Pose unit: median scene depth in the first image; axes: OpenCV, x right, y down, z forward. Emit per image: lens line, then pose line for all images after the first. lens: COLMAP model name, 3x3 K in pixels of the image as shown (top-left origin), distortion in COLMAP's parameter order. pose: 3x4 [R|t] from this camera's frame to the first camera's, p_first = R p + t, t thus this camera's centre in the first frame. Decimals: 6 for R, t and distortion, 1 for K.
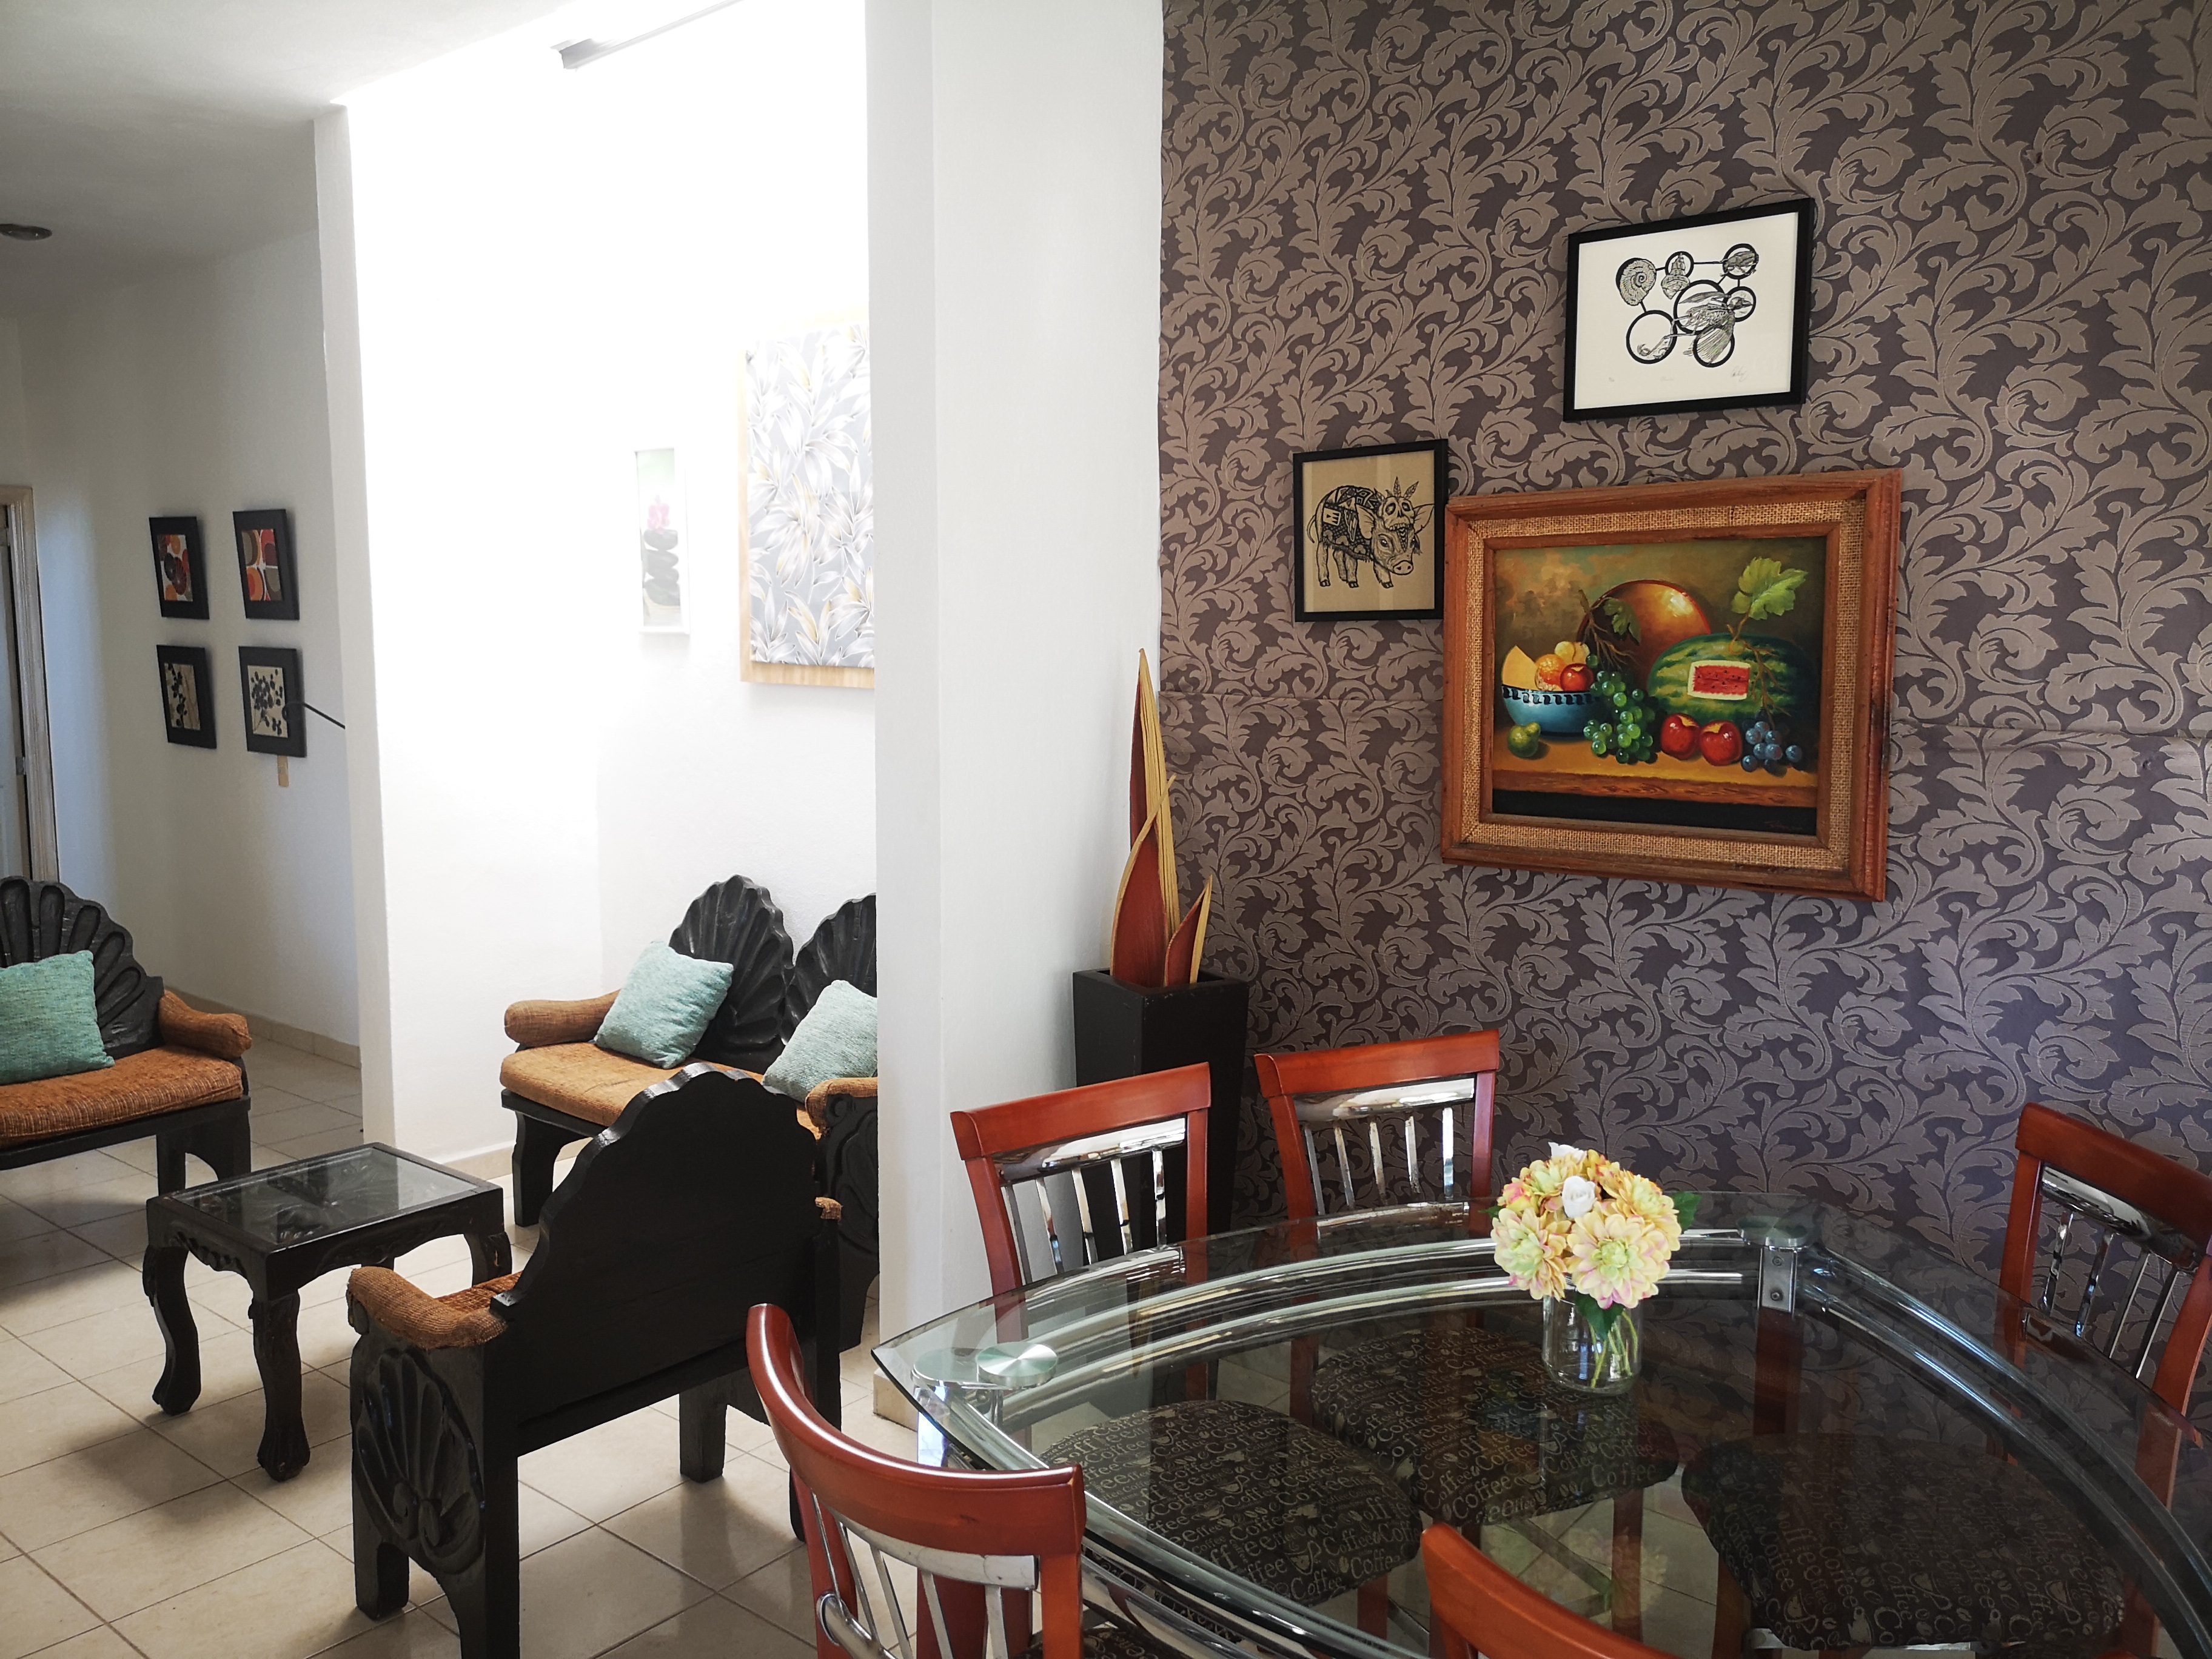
lens RADIAL K [[1710.1, 0, 1112.2], [0, 1710.1, 824.4], [0, 0, 1]] dist [0.062001, -0.062910]
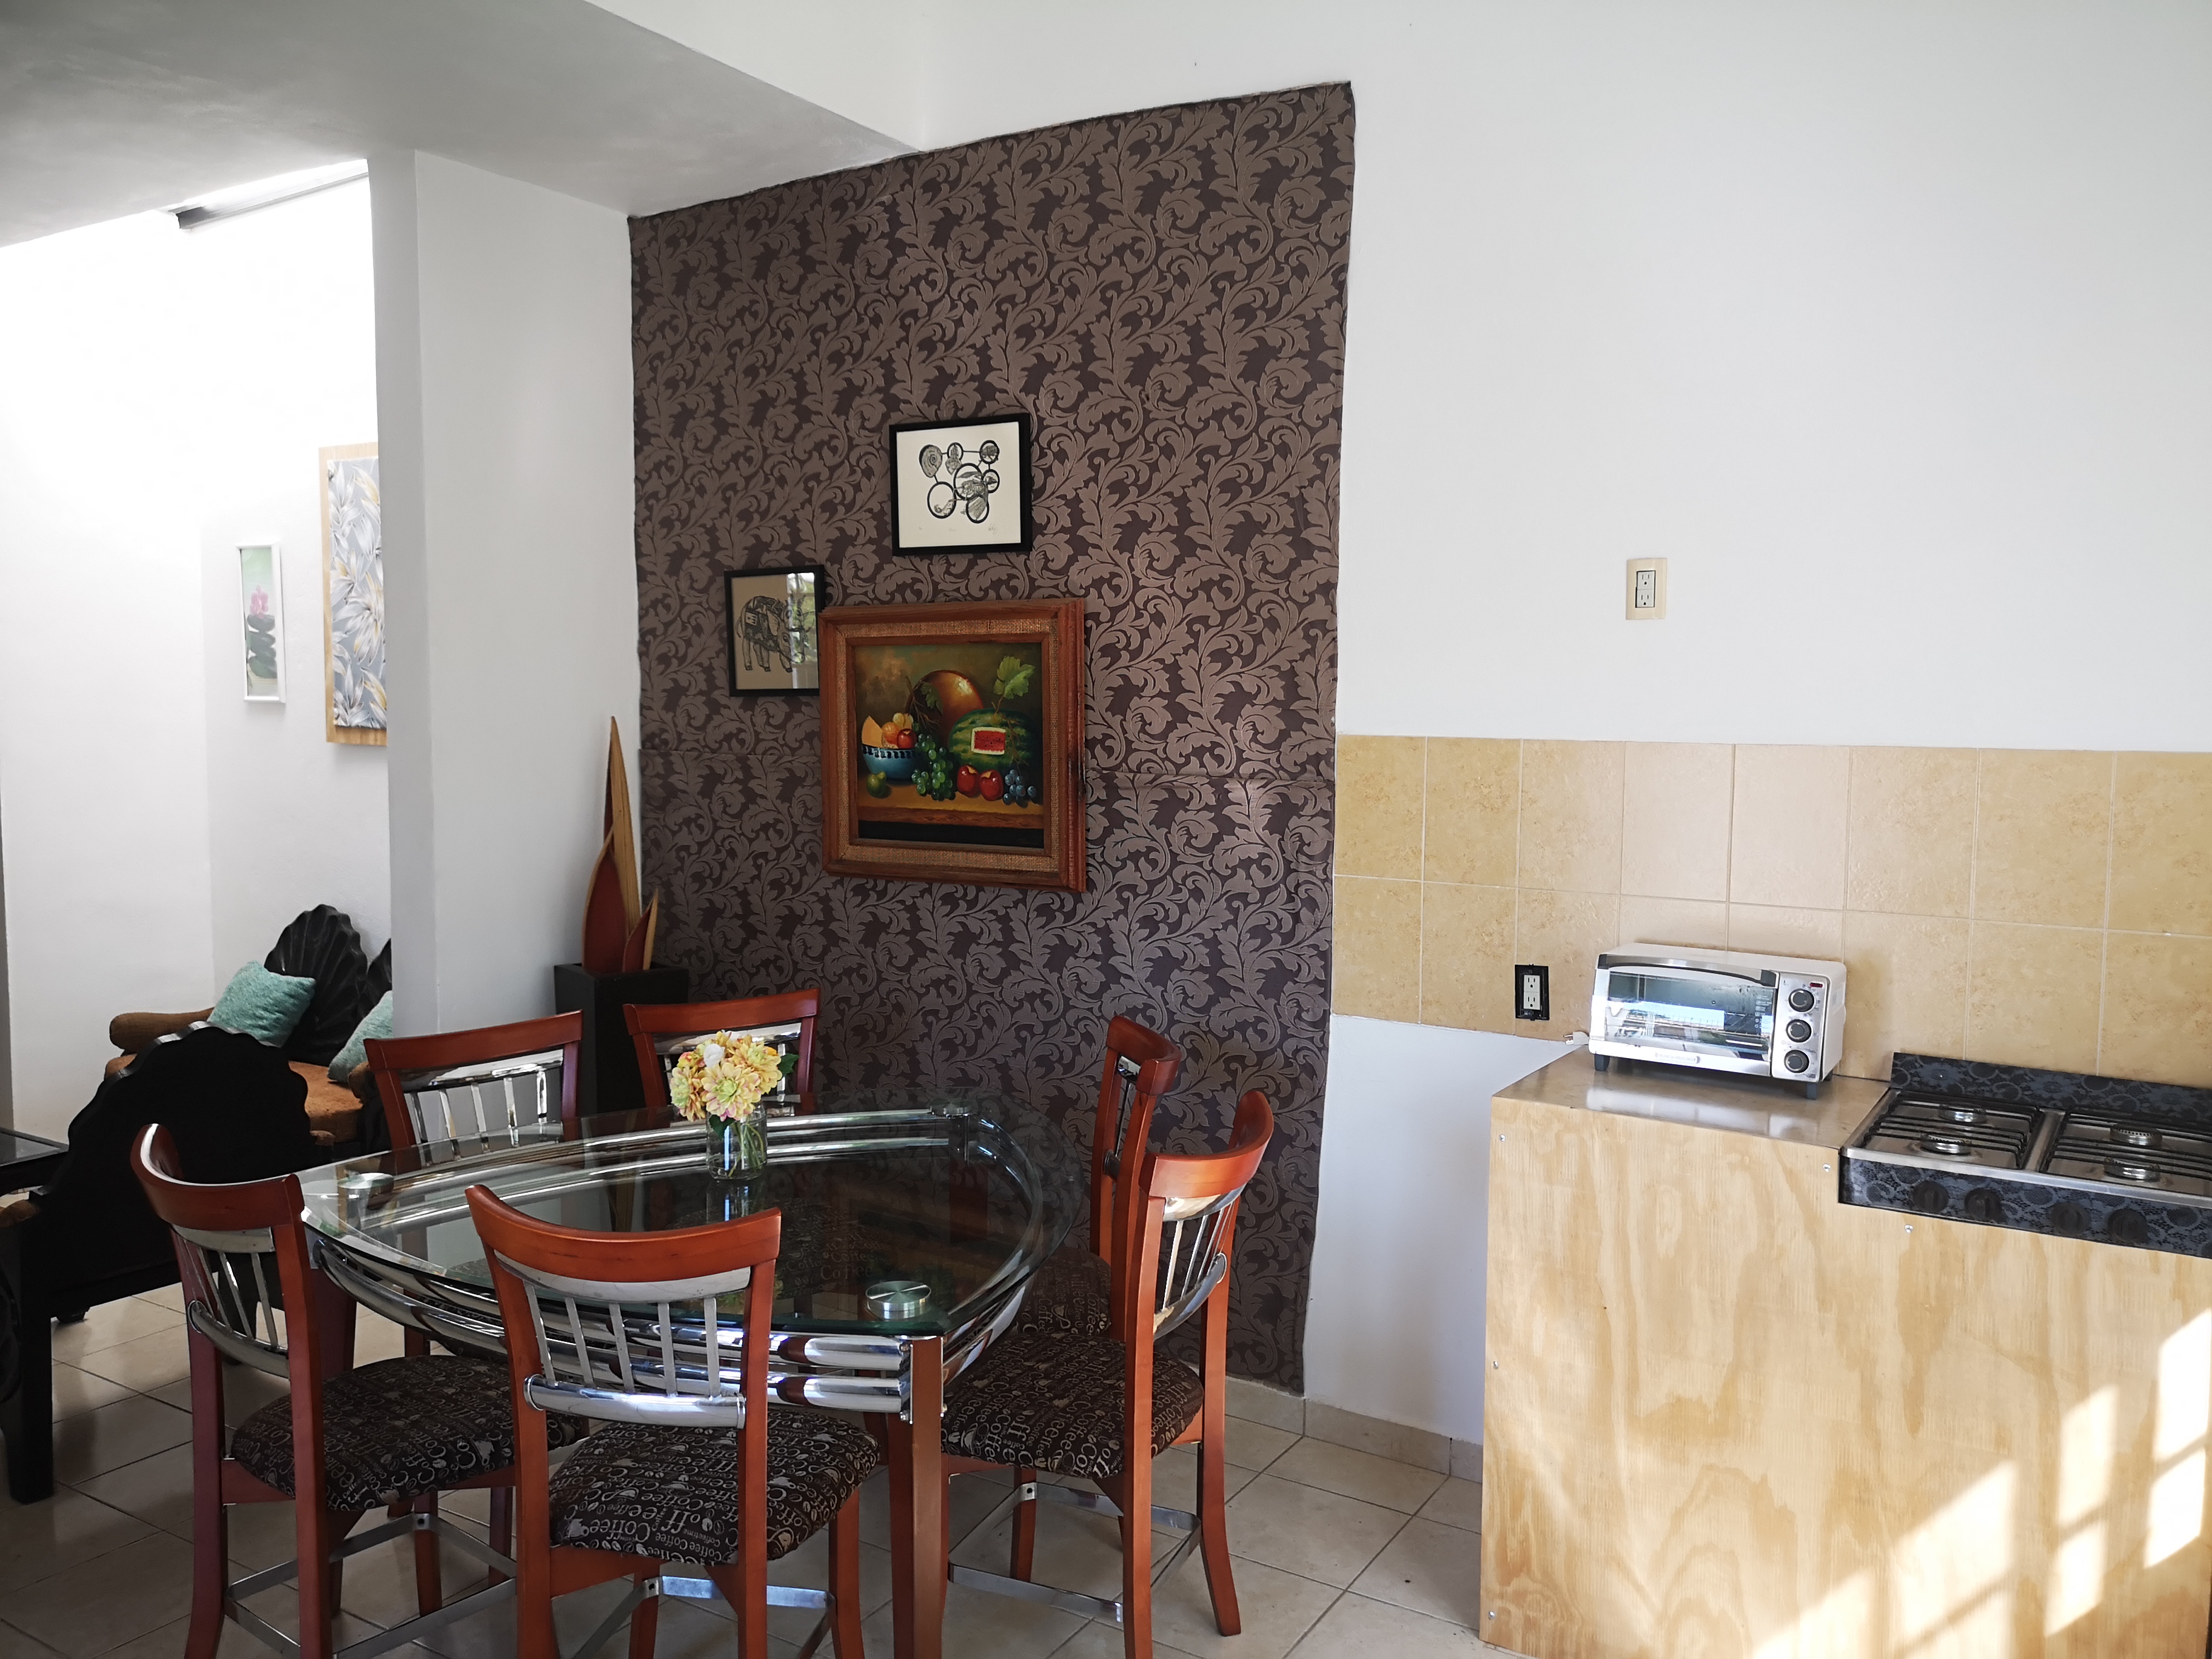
lens RADIAL K [[1710.1, 0, 1112.2], [0, 1710.1, 824.4], [0, 0, 1]] dist [0.062001, -0.062910]
pose [[0.991570, -0.006548, 0.129405, 0.251591], [0.011389, 0.999261, -0.036706, 0.035817], [-0.129069, 0.037871, 0.990912, -0.385045]]
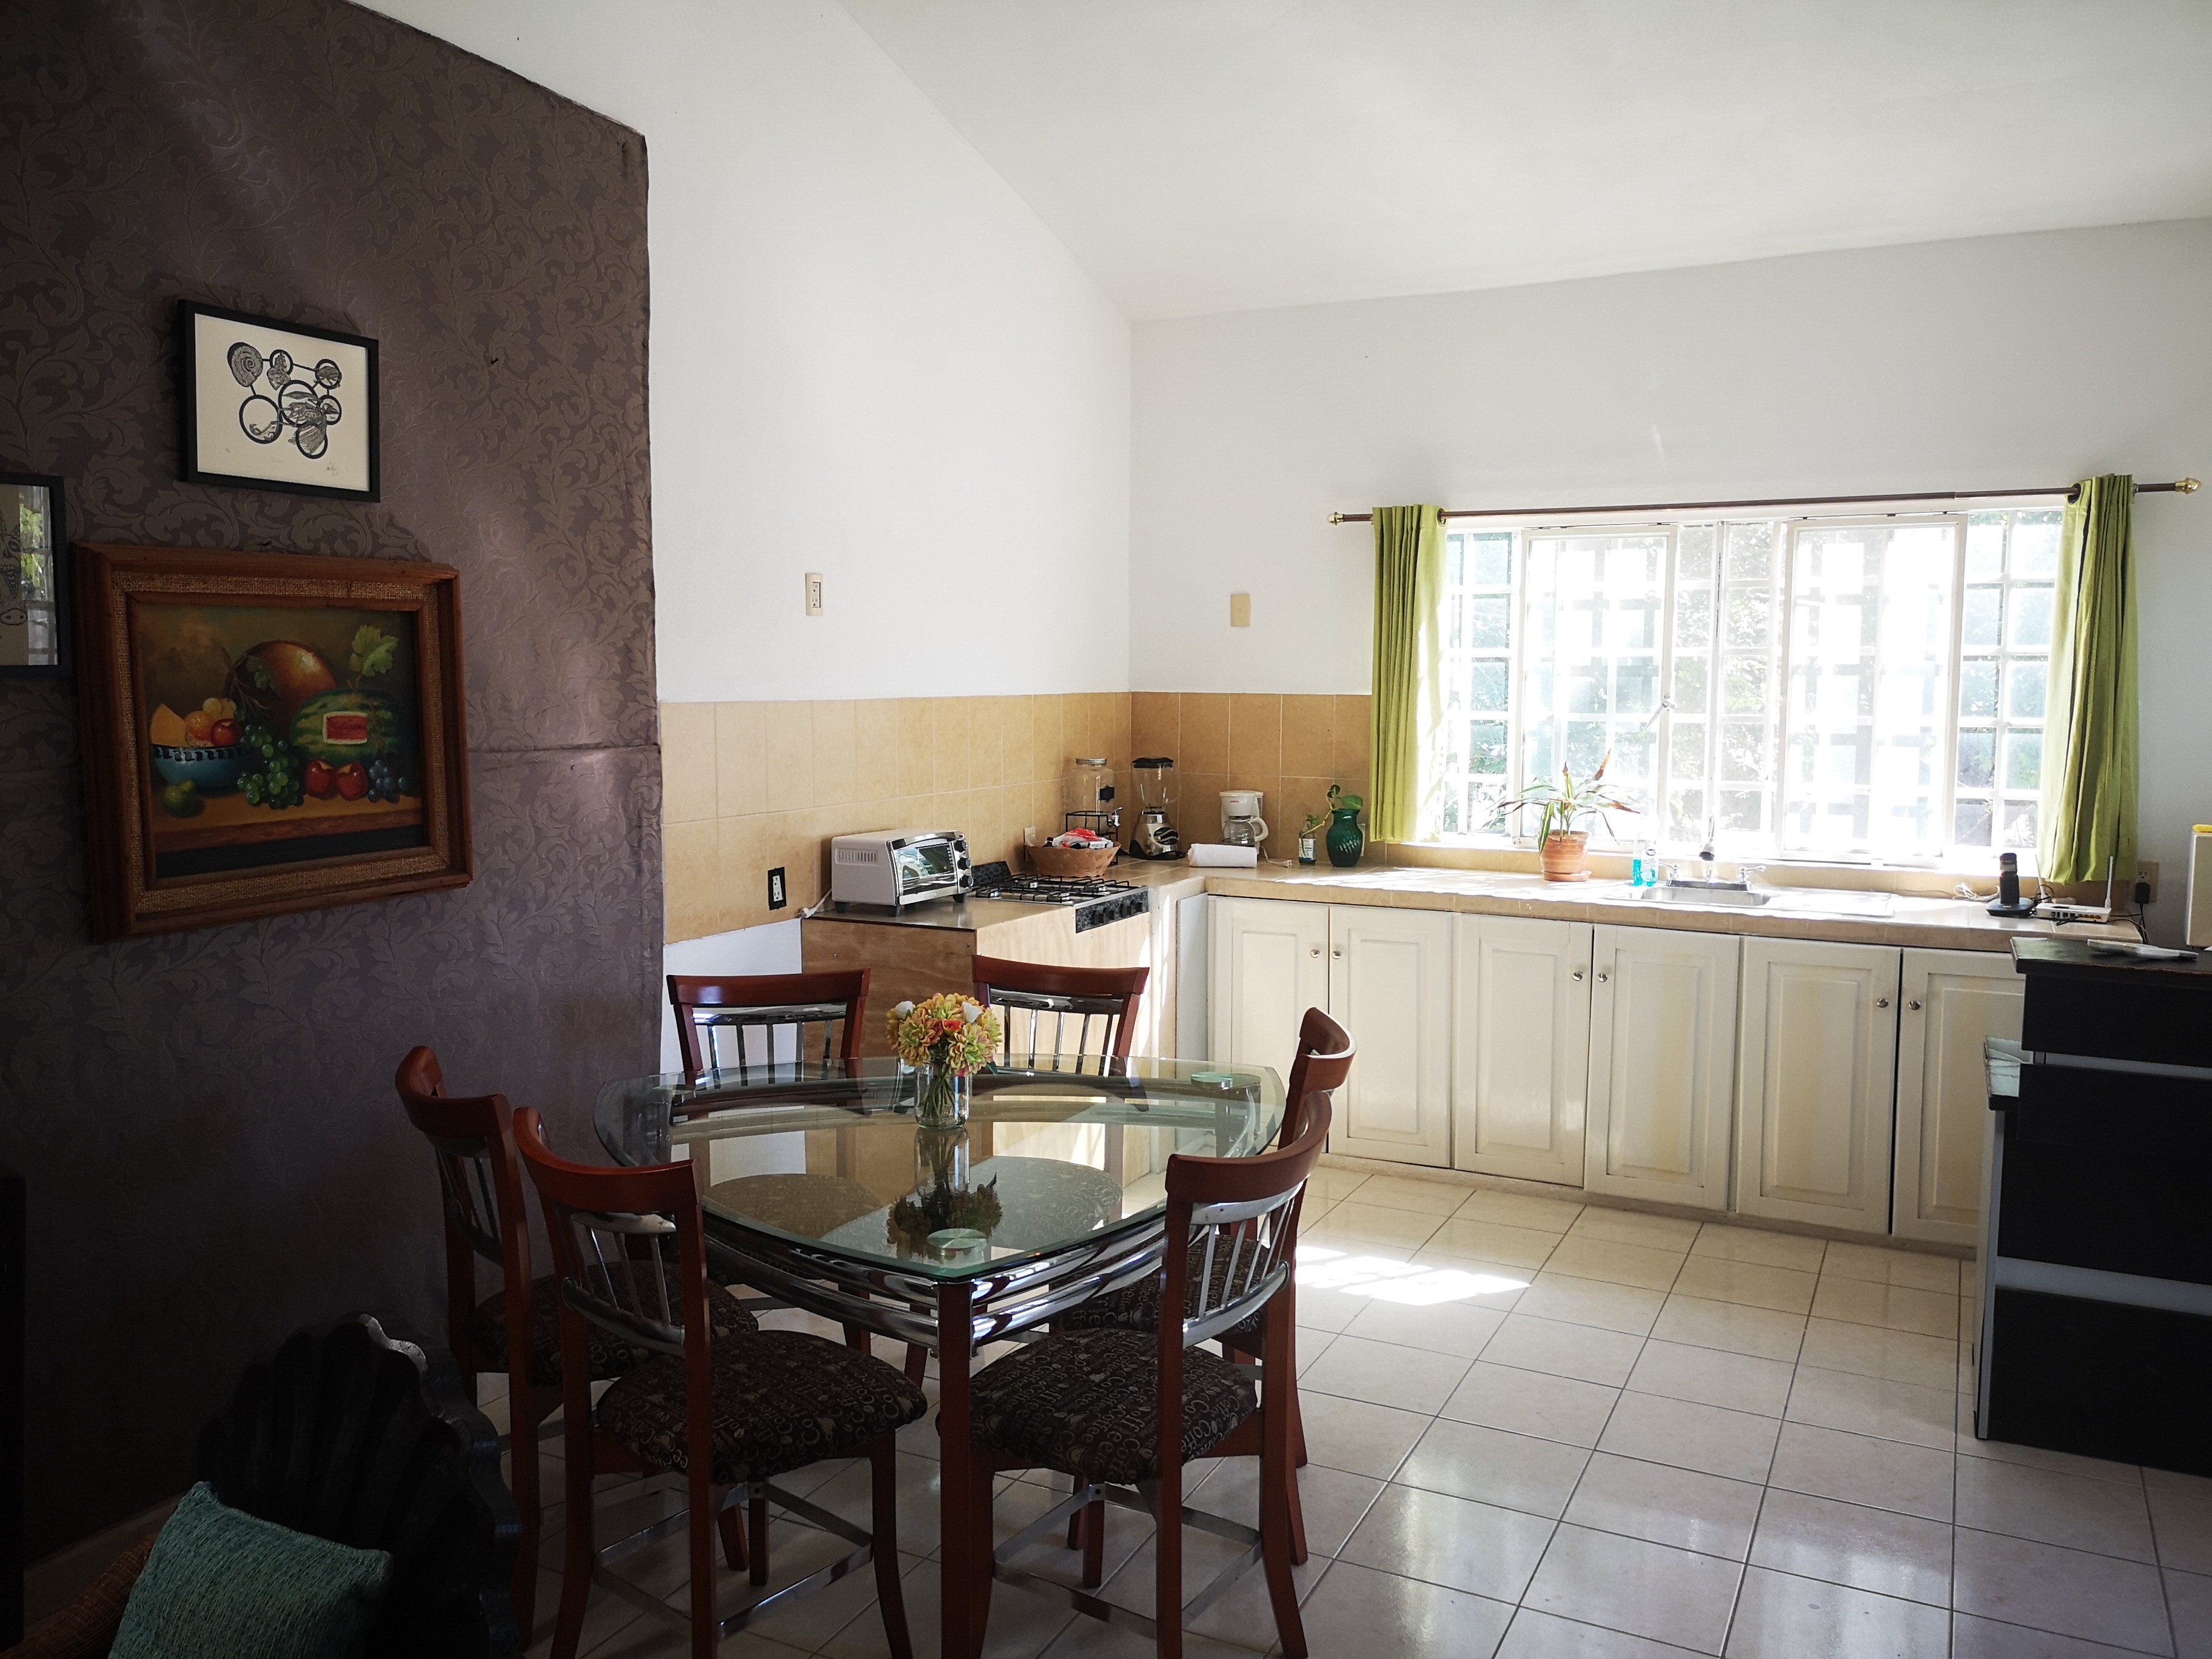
lens RADIAL K [[1731.1, 0, 1106.0], [0, 1731.1, 829.5], [0, 0, 1]] dist [0.058611, -0.064238]
pose [[-0.218418, -0.096983, 0.971024, -0.856837], [0.108247, 0.986501, 0.122877, -0.098338], [-0.969833, 0.131949, -0.204972, 0.699845]]
